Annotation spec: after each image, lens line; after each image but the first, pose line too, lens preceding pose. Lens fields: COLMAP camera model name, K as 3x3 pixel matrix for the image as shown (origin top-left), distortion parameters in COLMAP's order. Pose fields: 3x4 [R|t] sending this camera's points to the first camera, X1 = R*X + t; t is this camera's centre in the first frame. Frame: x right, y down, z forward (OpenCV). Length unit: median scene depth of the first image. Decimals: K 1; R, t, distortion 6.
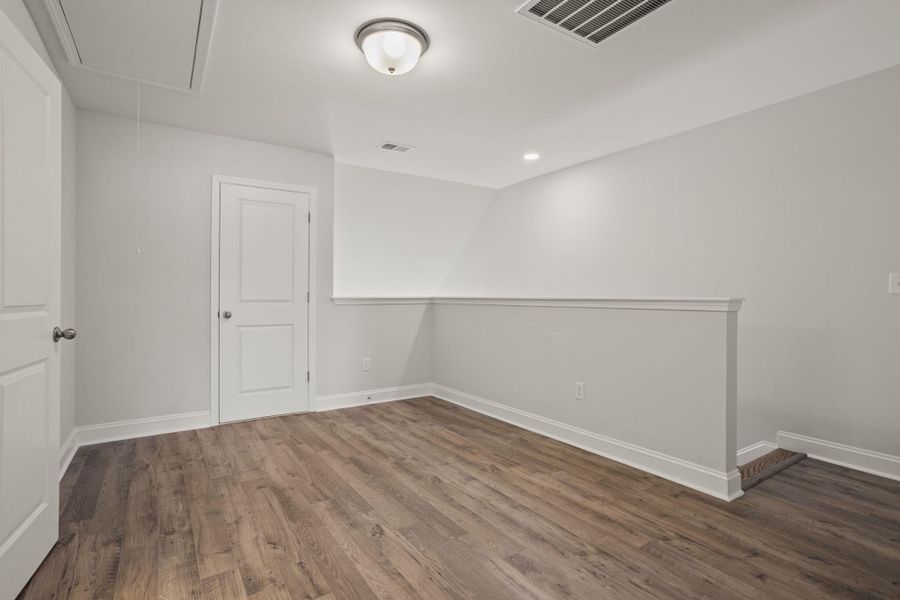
lens RADIAL K [[435.2, 0, 431.9], [0, 435.2, 297.4], [0, 0, 1]] dist [-0.021801, 0.009482]
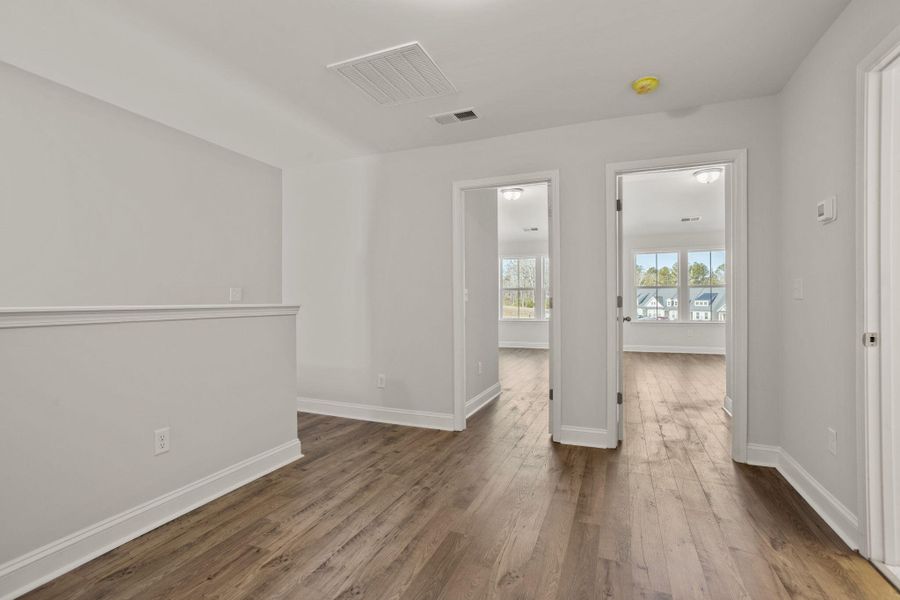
lens RADIAL K [[435.2, 0, 446.7], [0, 435.2, 298.9], [0, 0, 1]] dist [-0.021801, 0.009482]
pose [[-0.575780, 0.004898, 0.817590, -0.663716], [0.009291, 0.999957, 0.000553, -0.012257], [-0.817552, 0.007914, -0.575801, 1.393221]]
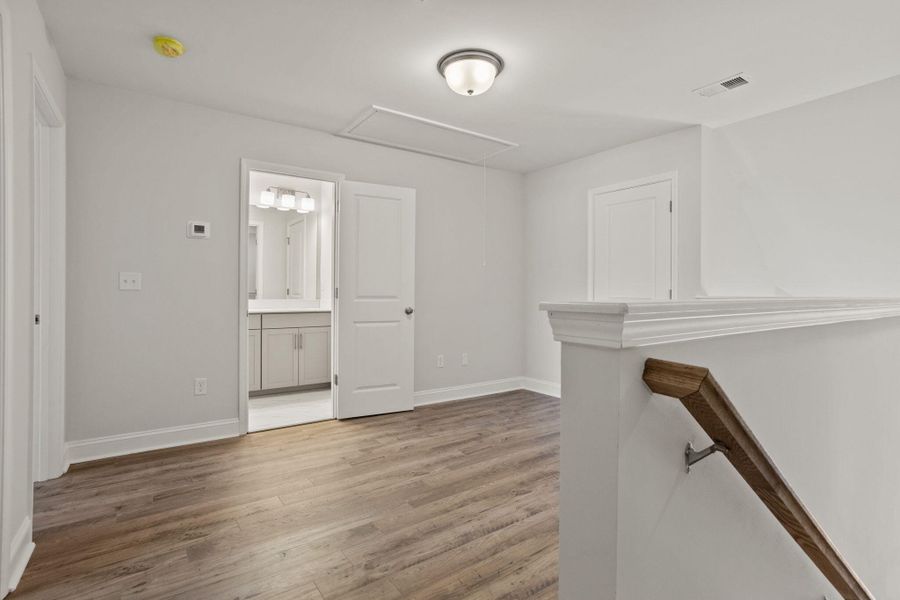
lens RADIAL K [[435.2, 0, 451.2], [0, 435.2, 294.5], [0, 0, 1]] dist [-0.021801, 0.009482]
pose [[0.053651, 0.003525, -0.998554, 1.032148], [-0.010864, 0.999937, 0.002946, -0.001741], [0.998501, 0.010690, 0.053685, 0.896339]]
